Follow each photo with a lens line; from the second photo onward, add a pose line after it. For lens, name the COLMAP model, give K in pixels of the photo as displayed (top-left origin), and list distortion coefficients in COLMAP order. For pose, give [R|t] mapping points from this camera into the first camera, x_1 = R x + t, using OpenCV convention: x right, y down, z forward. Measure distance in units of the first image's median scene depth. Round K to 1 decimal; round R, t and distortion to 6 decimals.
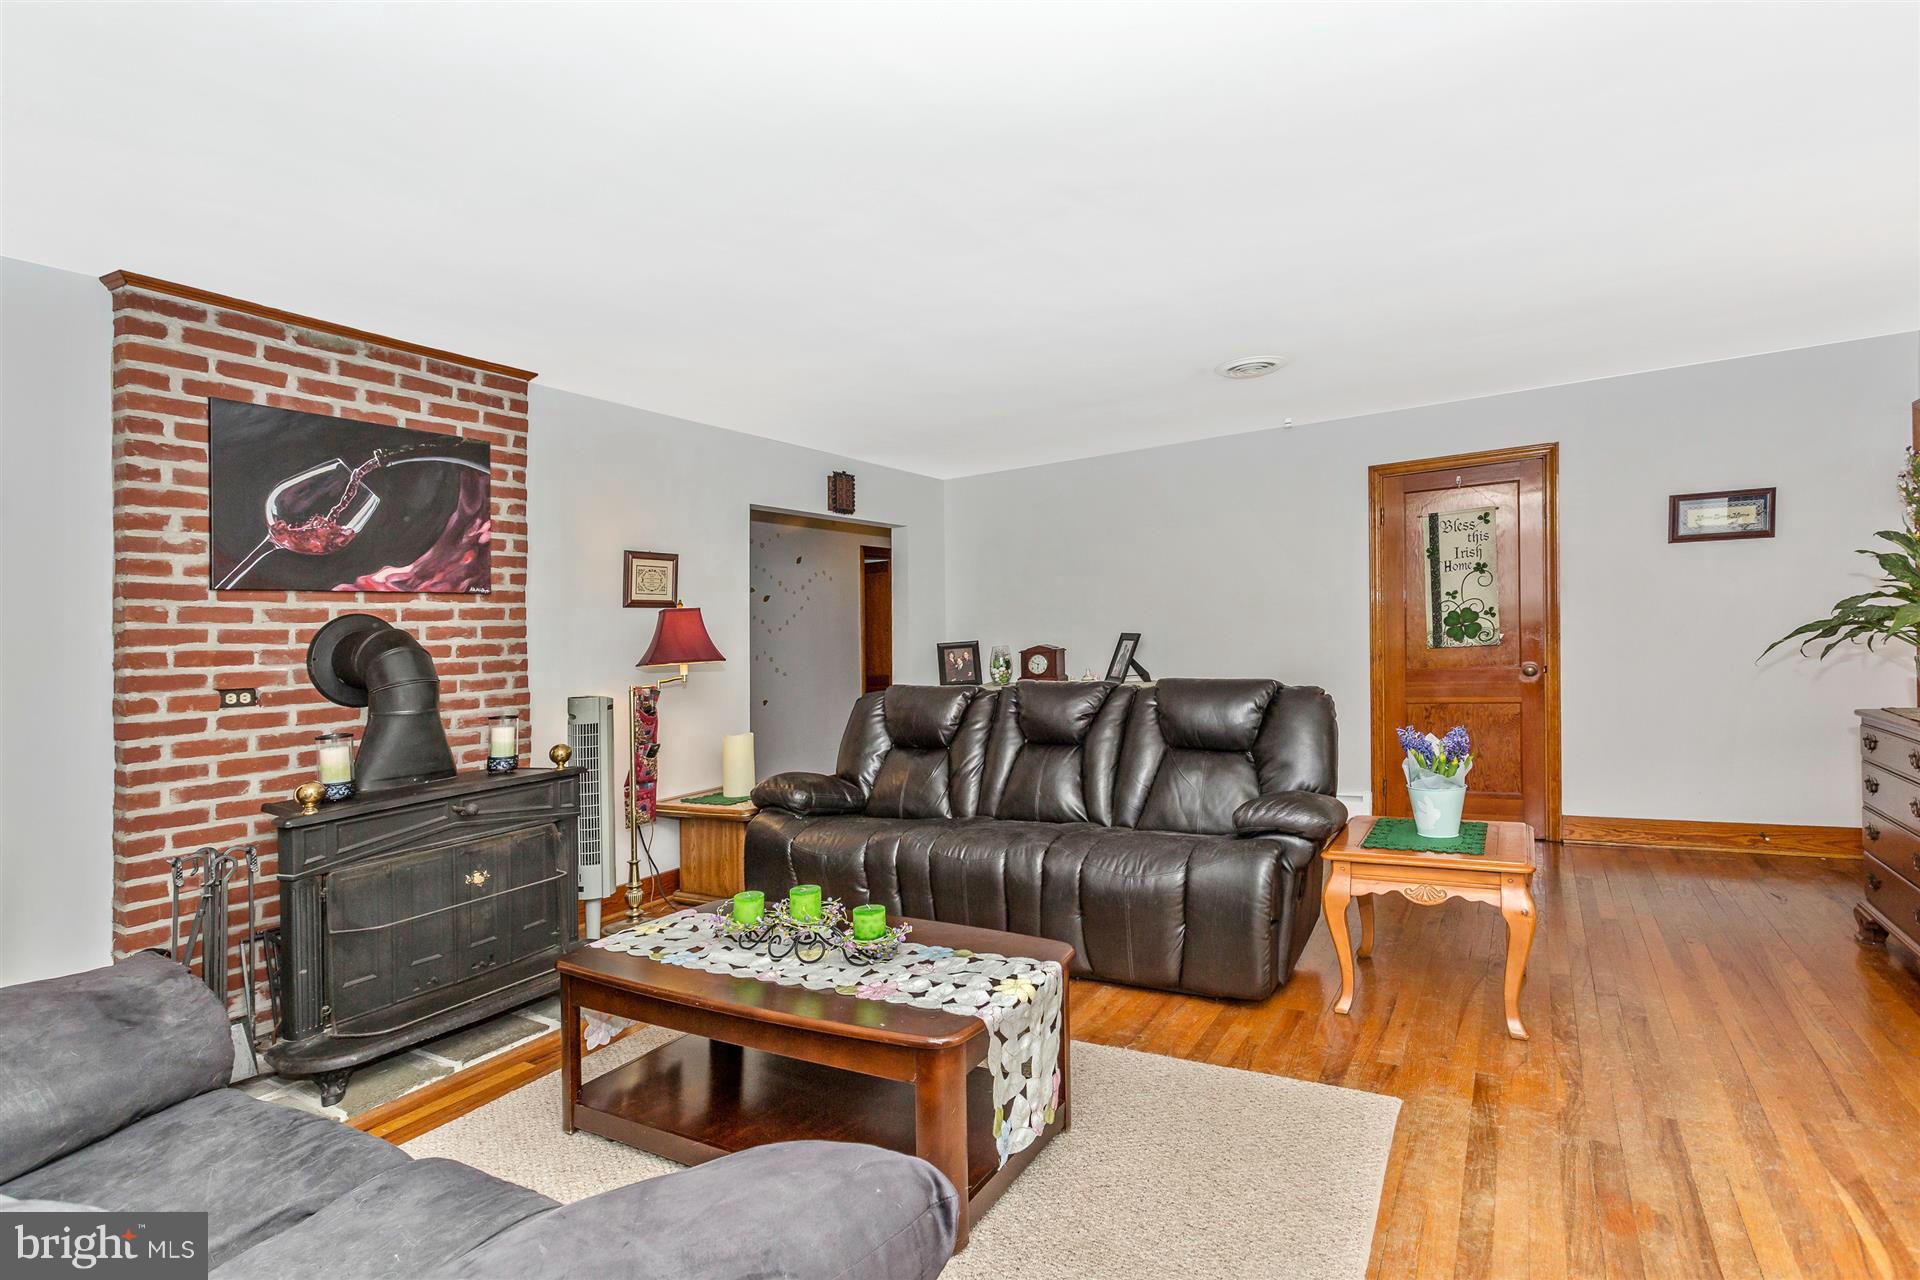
lens RADIAL K [[966.8, 0, 950.1], [0, 966.8, 644.0], [0, 0, 1]] dist [0.005033, 0.003636]
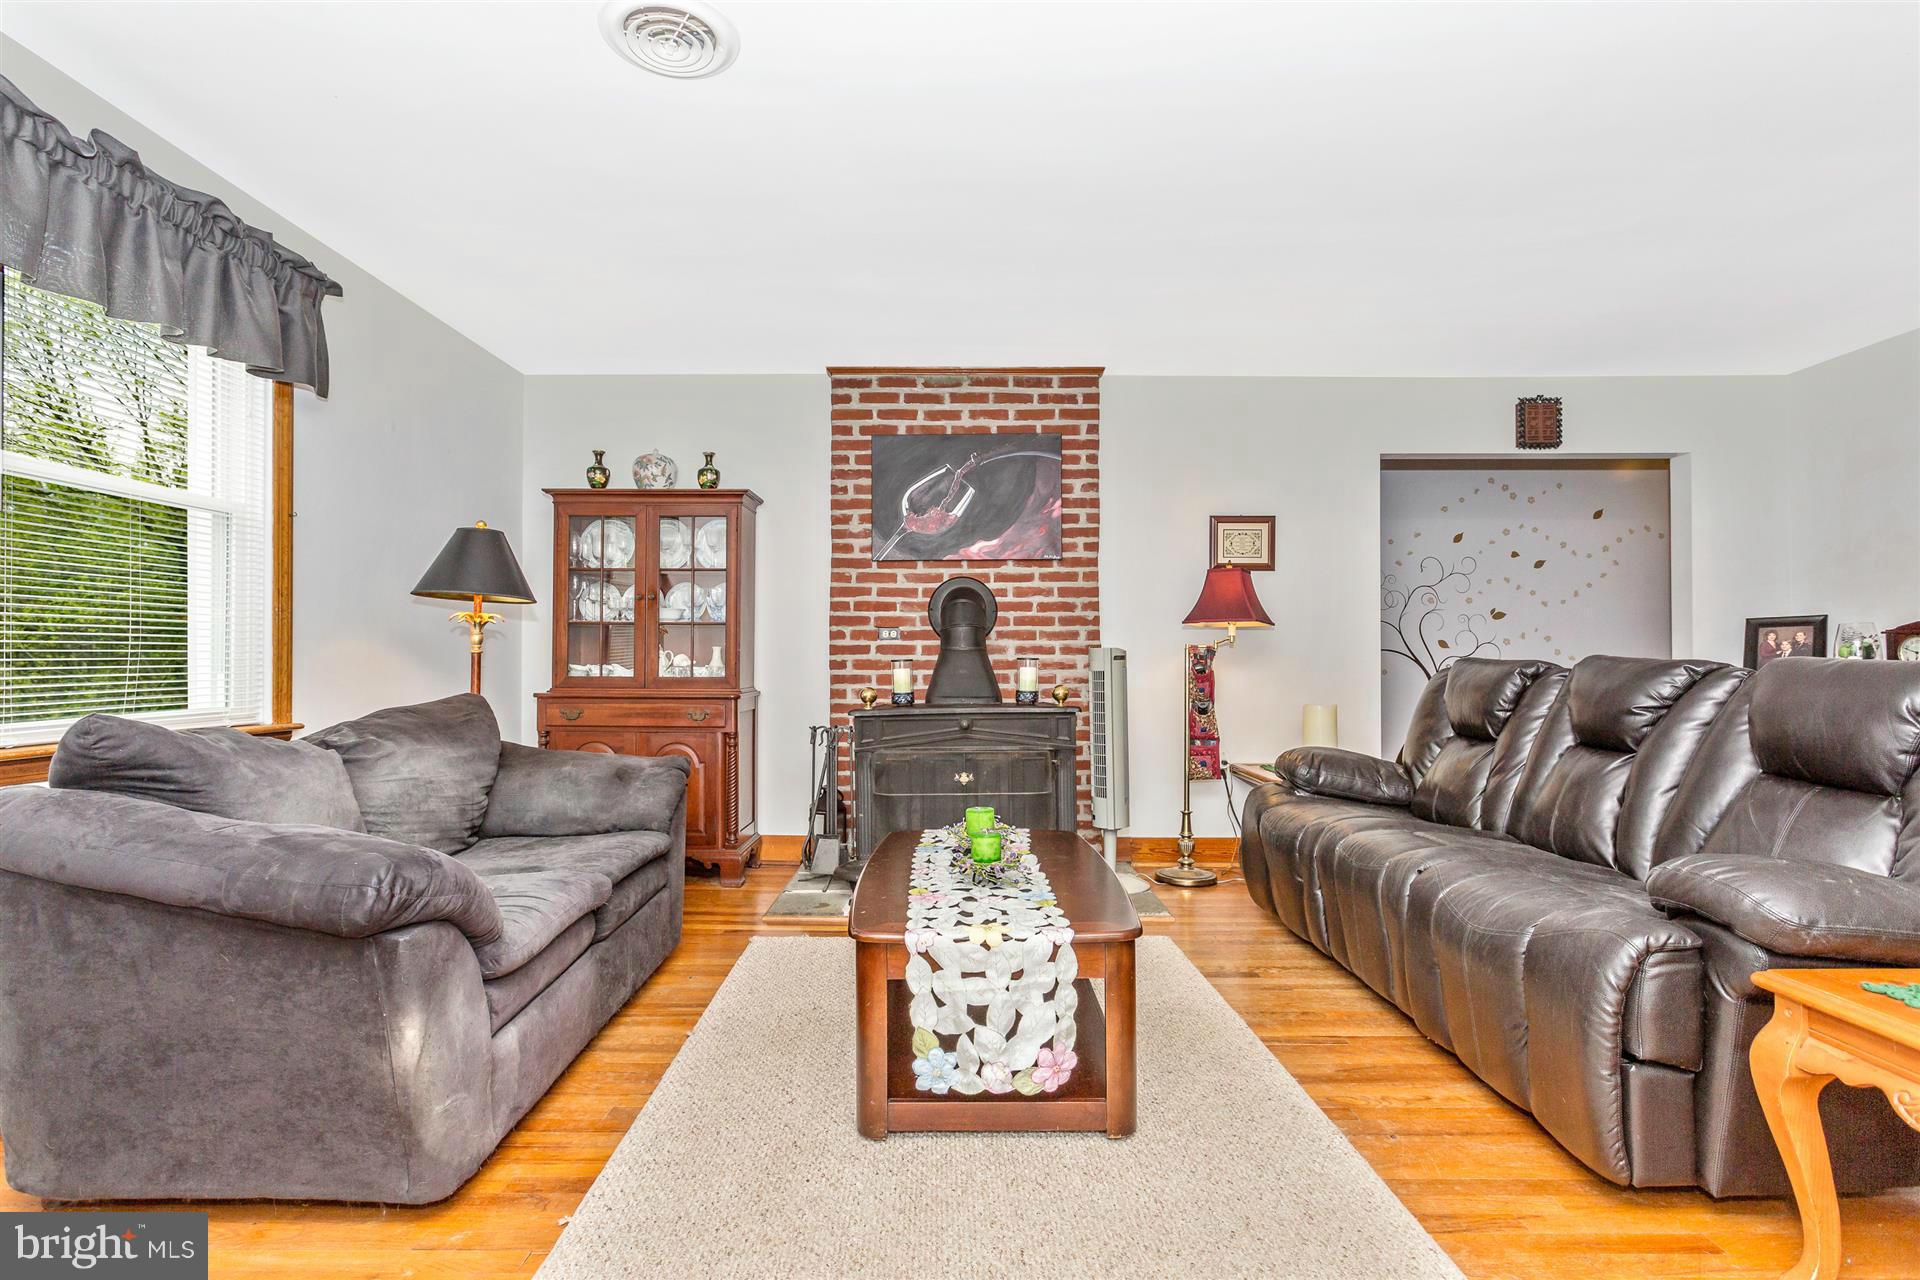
lens RADIAL K [[966.8, 0, 944.2], [0, 966.8, 633.8], [0, 0, 1]] dist [0.005033, 0.003636]
pose [[0.498769, 0.024047, -0.866401, 0.536604], [-0.027609, 0.999549, 0.011849, 0.032474], [0.866295, 0.018010, 0.499208, 0.296701]]
